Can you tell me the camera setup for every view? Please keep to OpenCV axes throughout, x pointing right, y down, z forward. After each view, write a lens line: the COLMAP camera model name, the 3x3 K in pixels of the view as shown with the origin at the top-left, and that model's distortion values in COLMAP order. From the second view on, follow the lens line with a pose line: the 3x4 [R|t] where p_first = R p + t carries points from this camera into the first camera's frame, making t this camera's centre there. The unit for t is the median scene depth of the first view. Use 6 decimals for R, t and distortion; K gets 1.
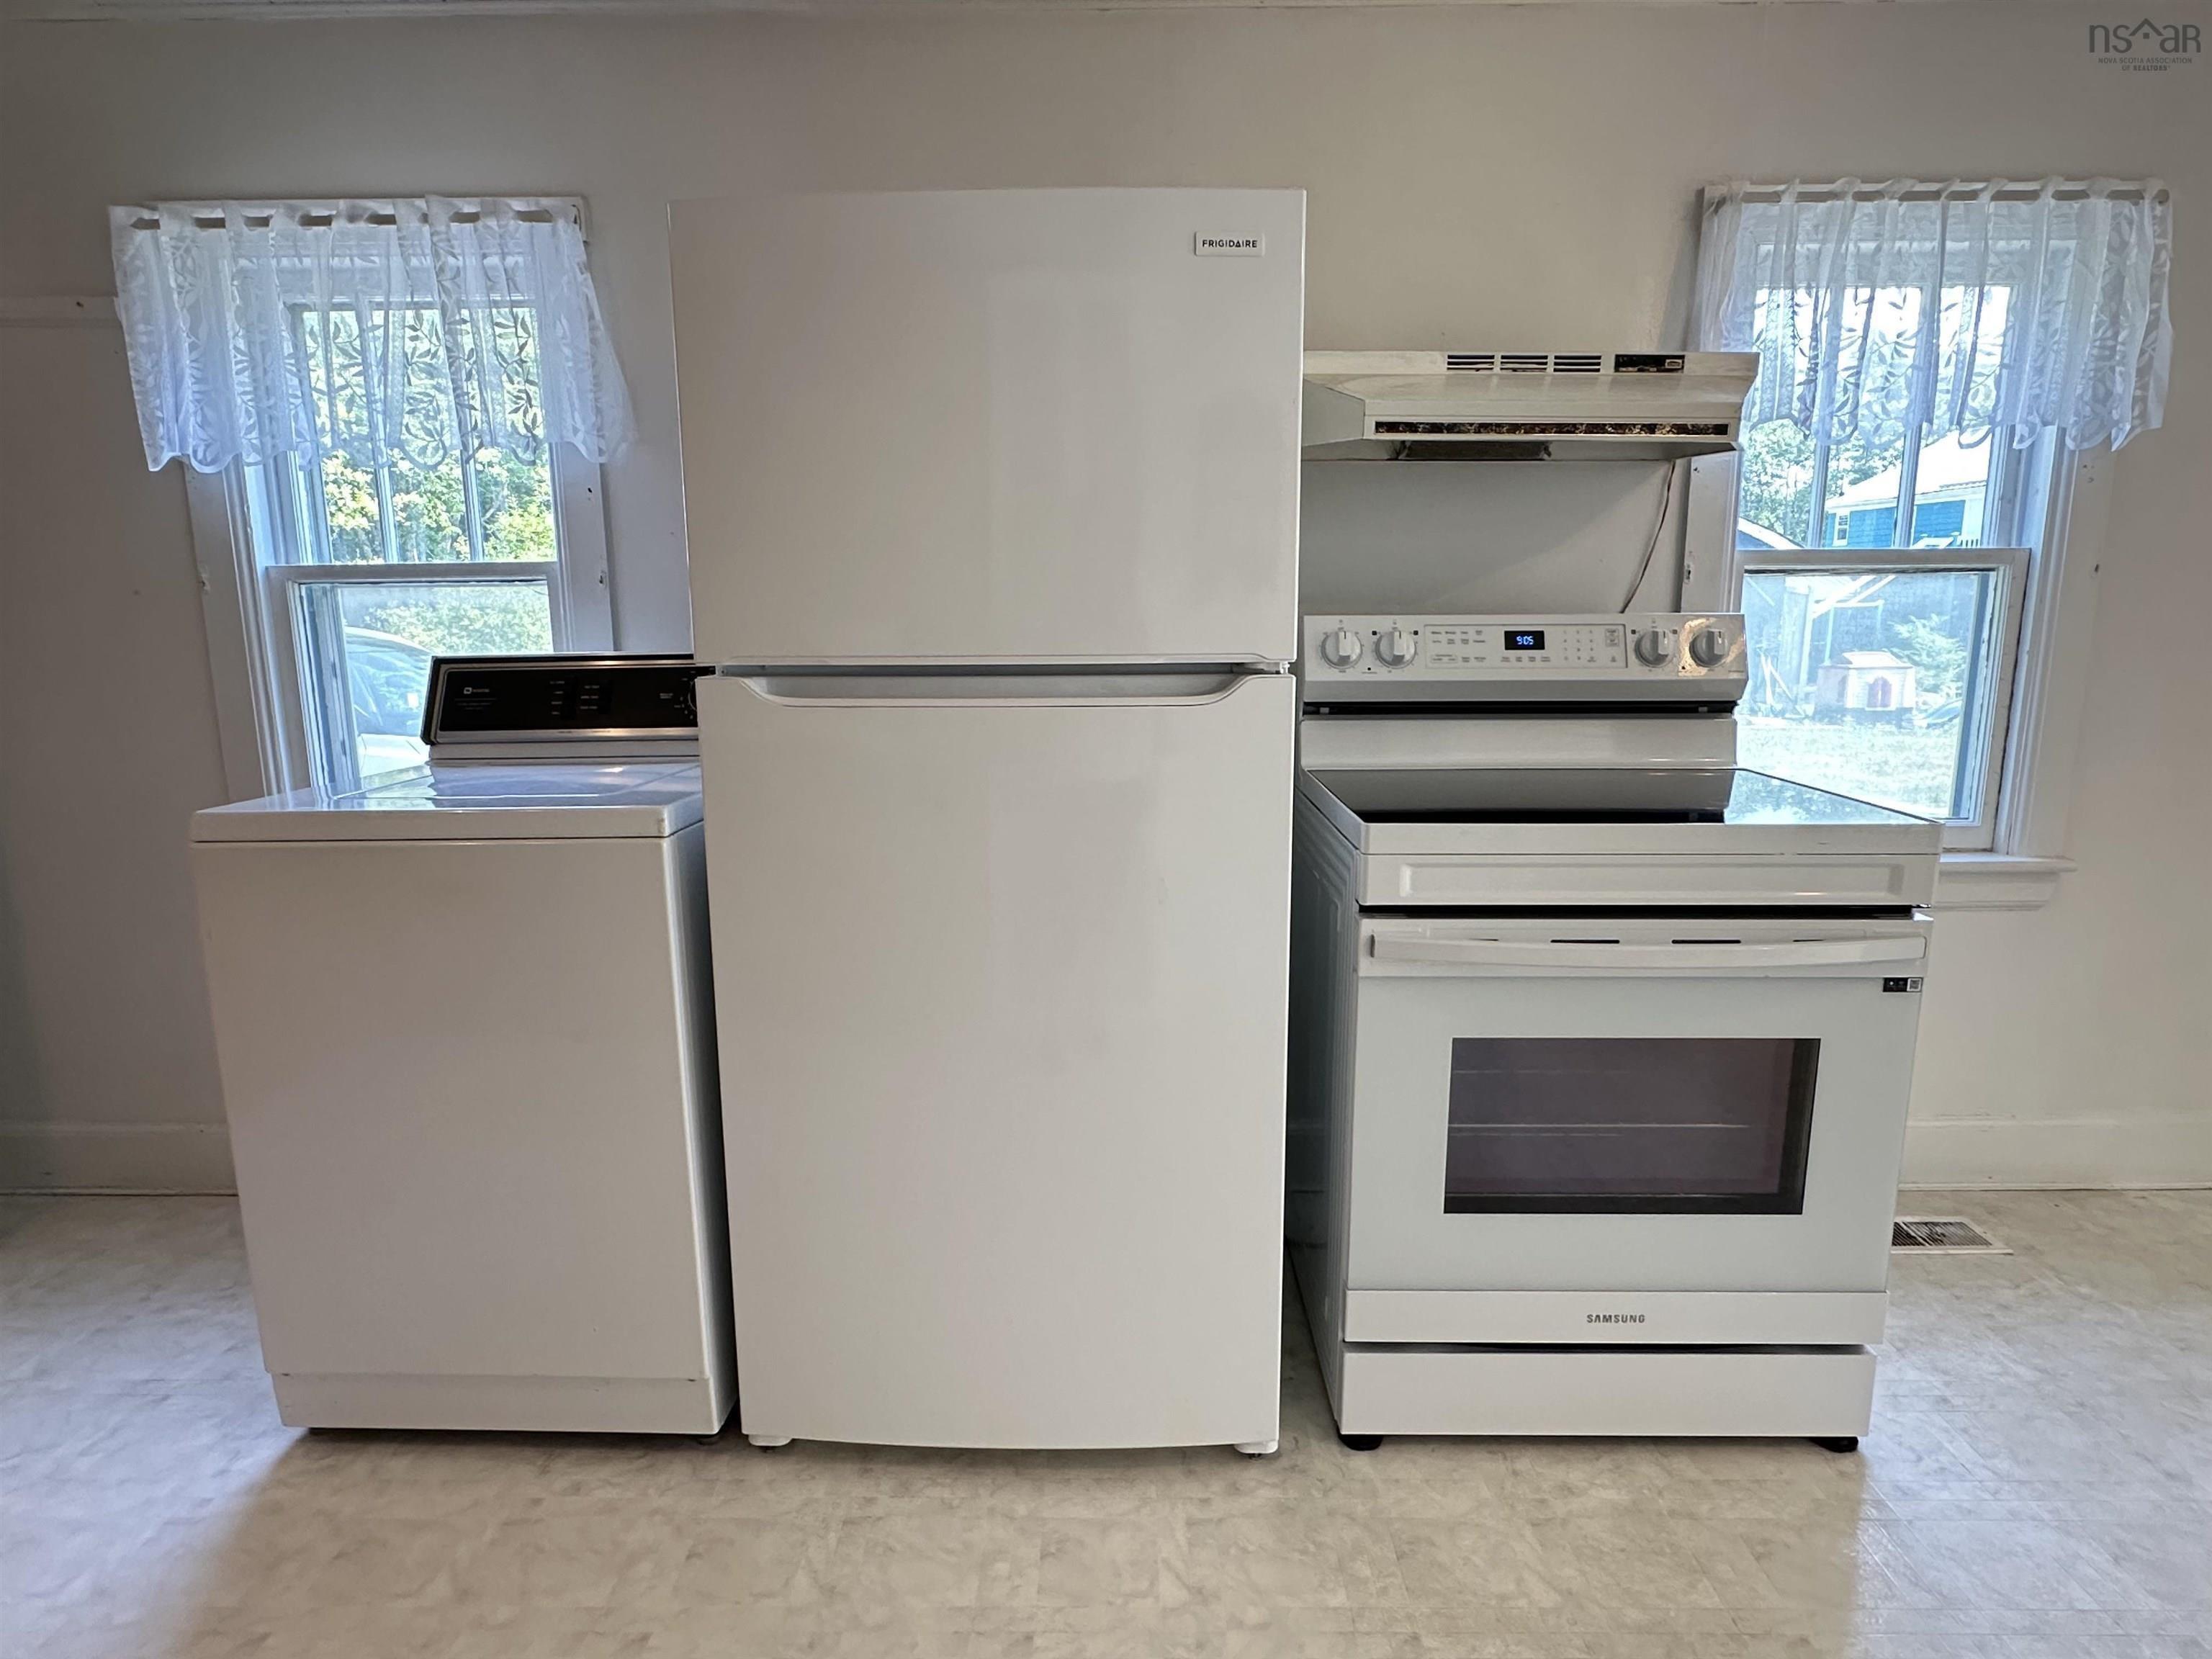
lens RADIAL K [[1277.7, 0, 1102.8], [0, 1277.7, 827.6], [0, 0, 1]] dist [-0.006133, 0.000945]
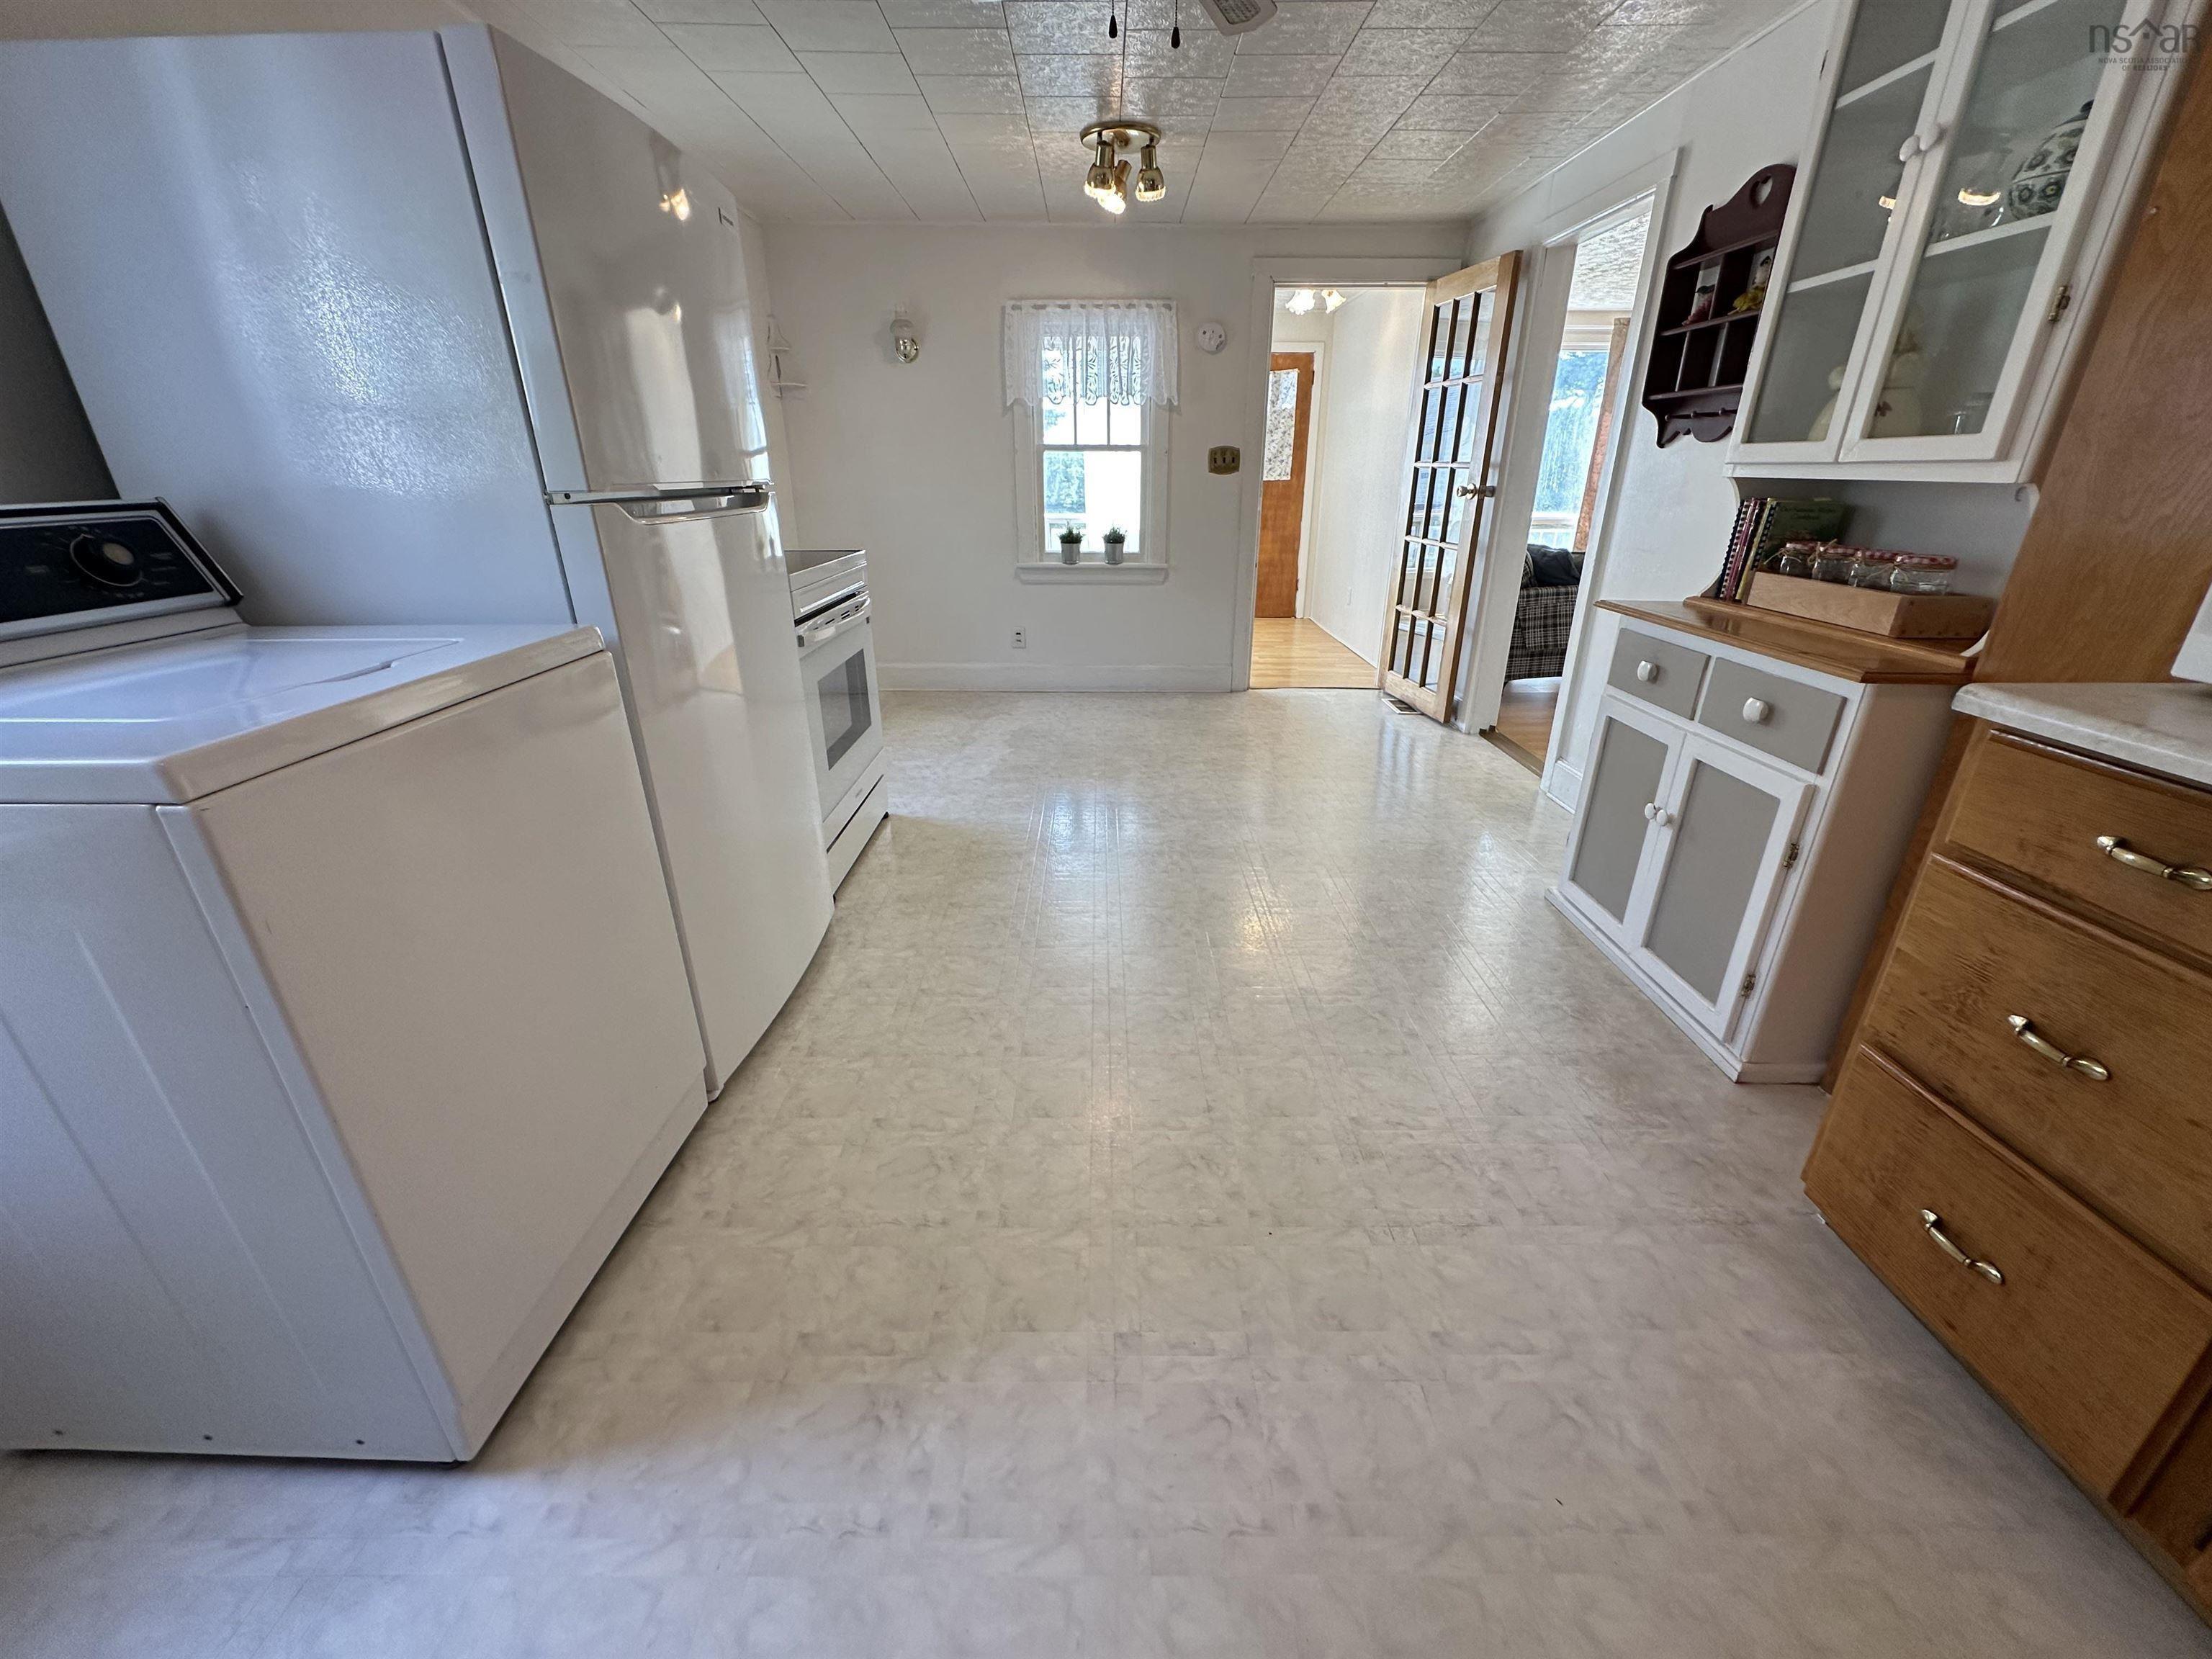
lens RADIAL K [[887.2, 0, 1092.6], [0, 887.2, 846.4], [0, 0, 1]] dist [-0.005719, 0.001426]
pose [[-0.002877, -0.389076, 0.921201, -0.941795], [0.187778, 0.904608, 0.382654, -0.043993], [-0.982207, 0.174082, 0.070457, 0.440599]]
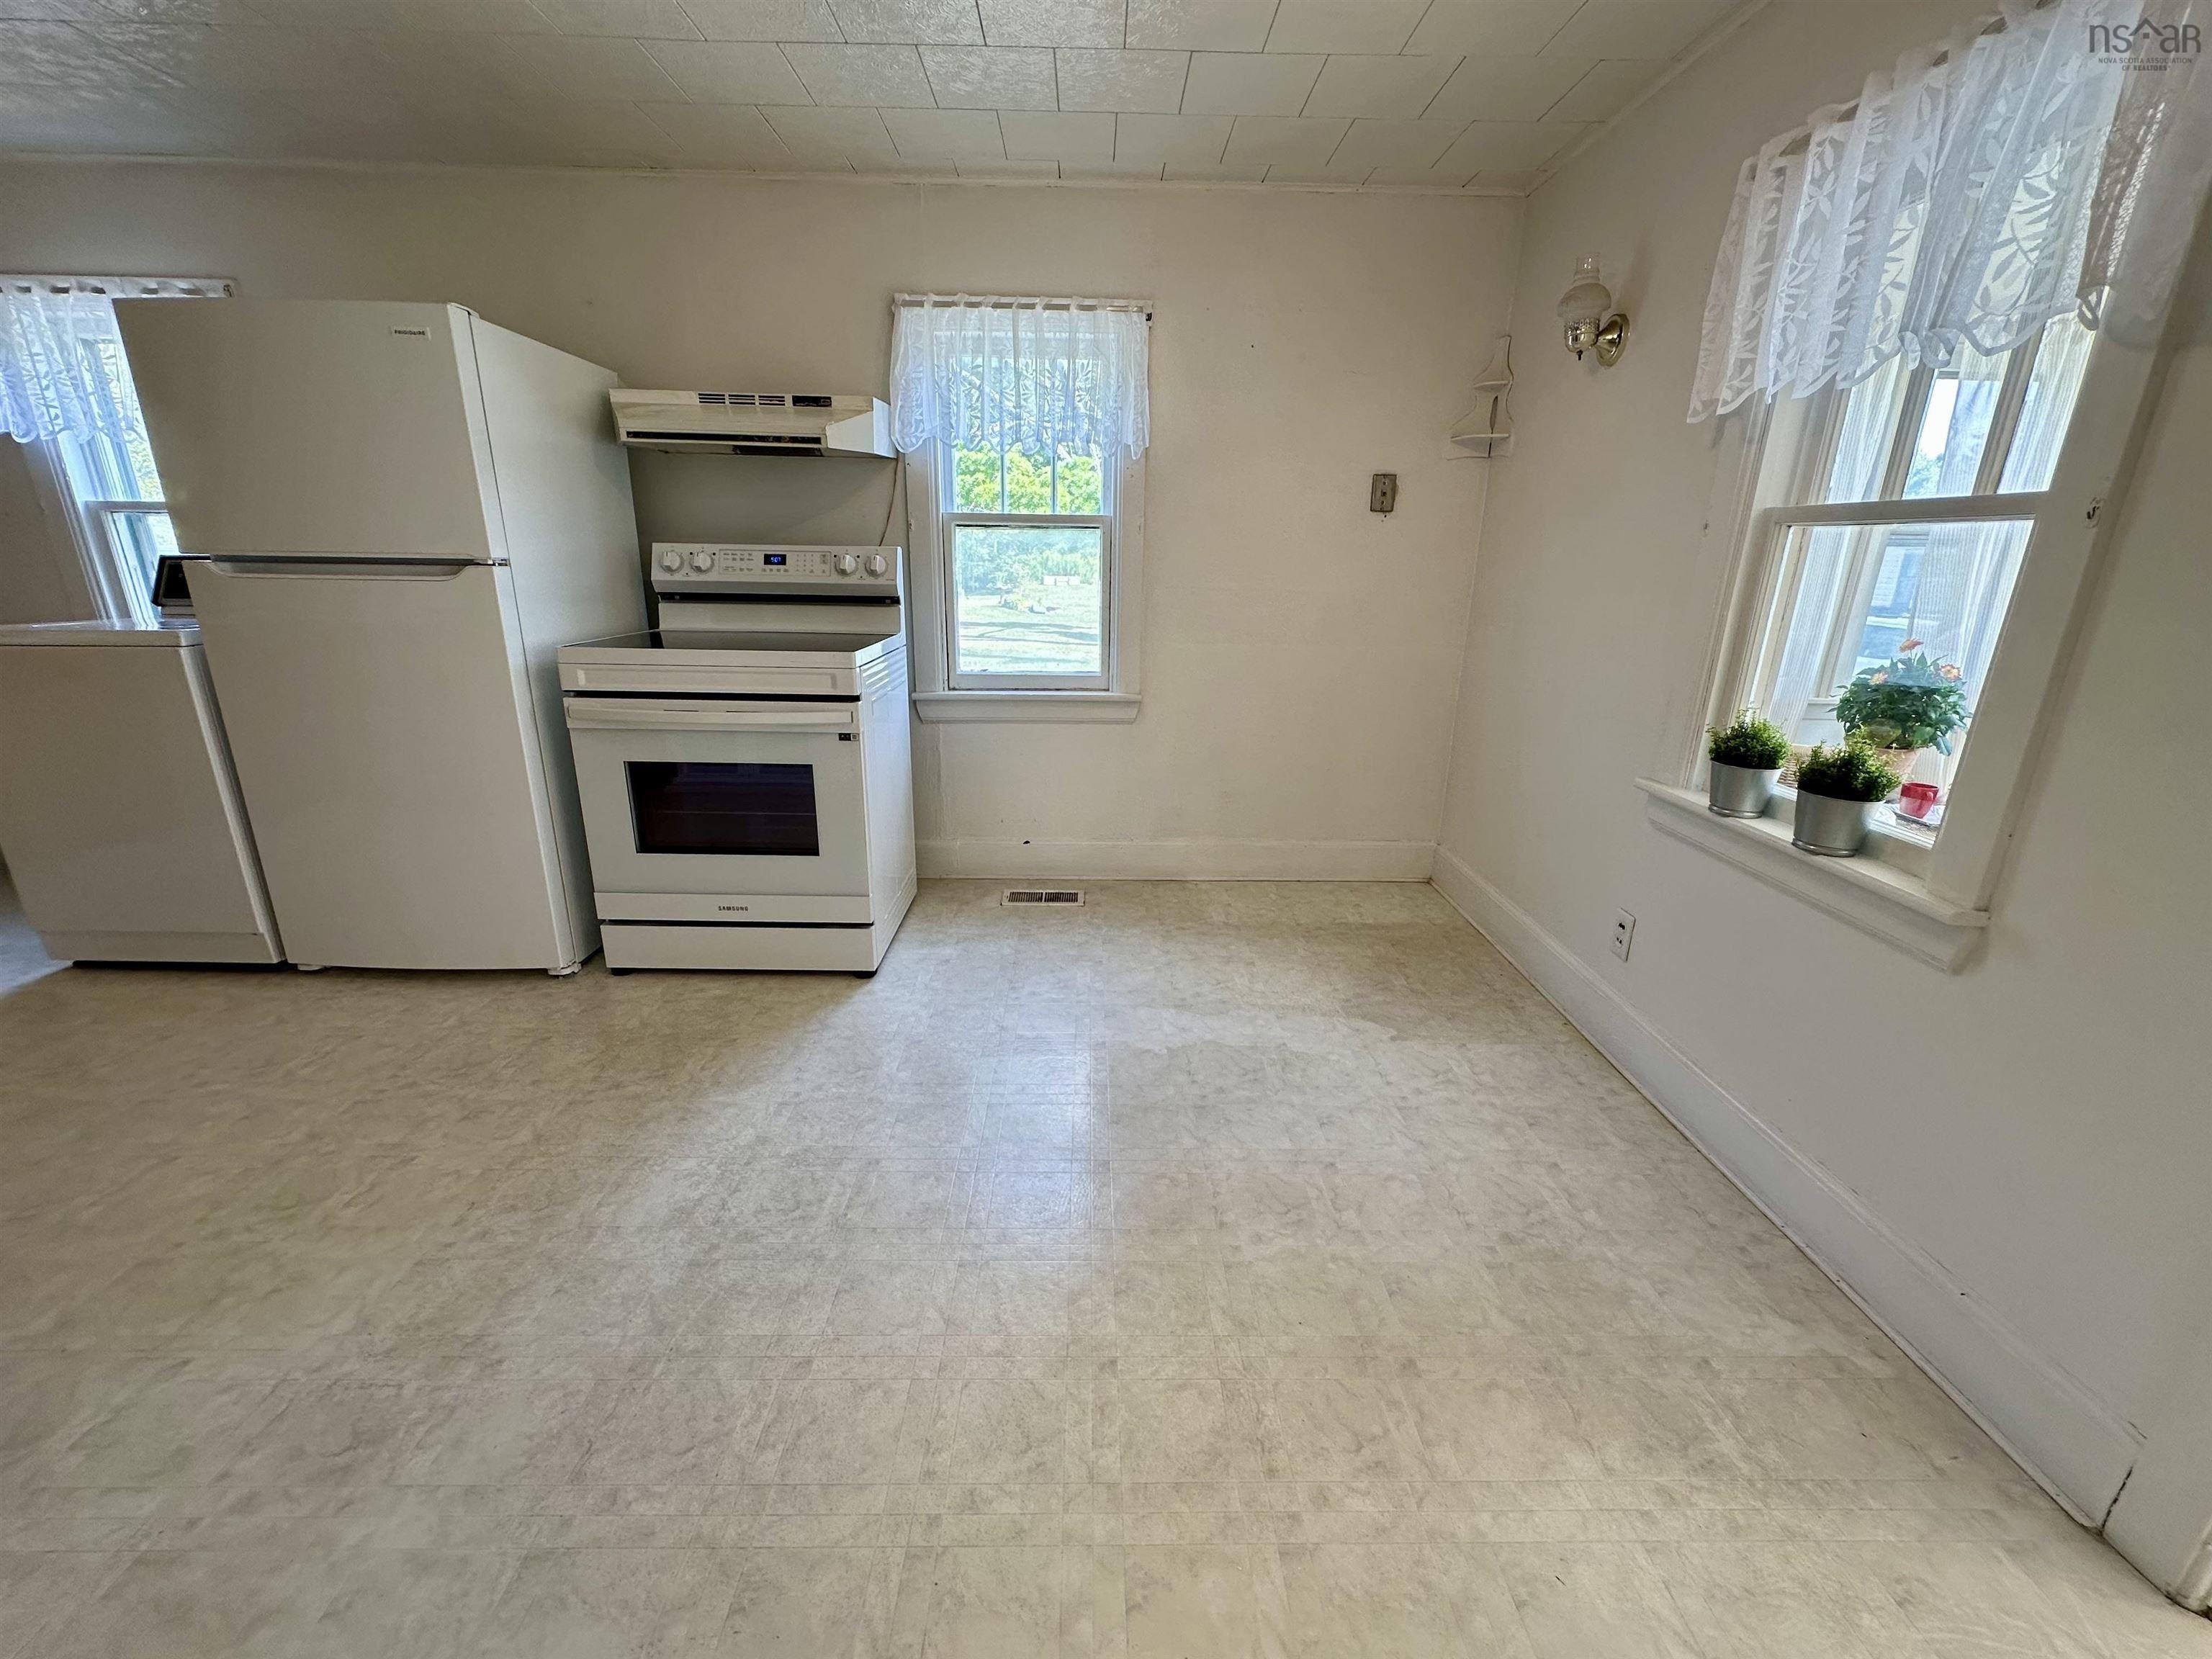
lens RADIAL K [[887.2, 0, 1103.6], [0, 887.2, 818.7], [0, 0, 1]] dist [-0.005719, 0.001426]
pose [[0.999281, 0.014427, 0.035053, 0.811098], [-0.018184, 0.993836, 0.109355, 0.076589], [-0.033260, -0.109913, 0.993385, -0.319611]]
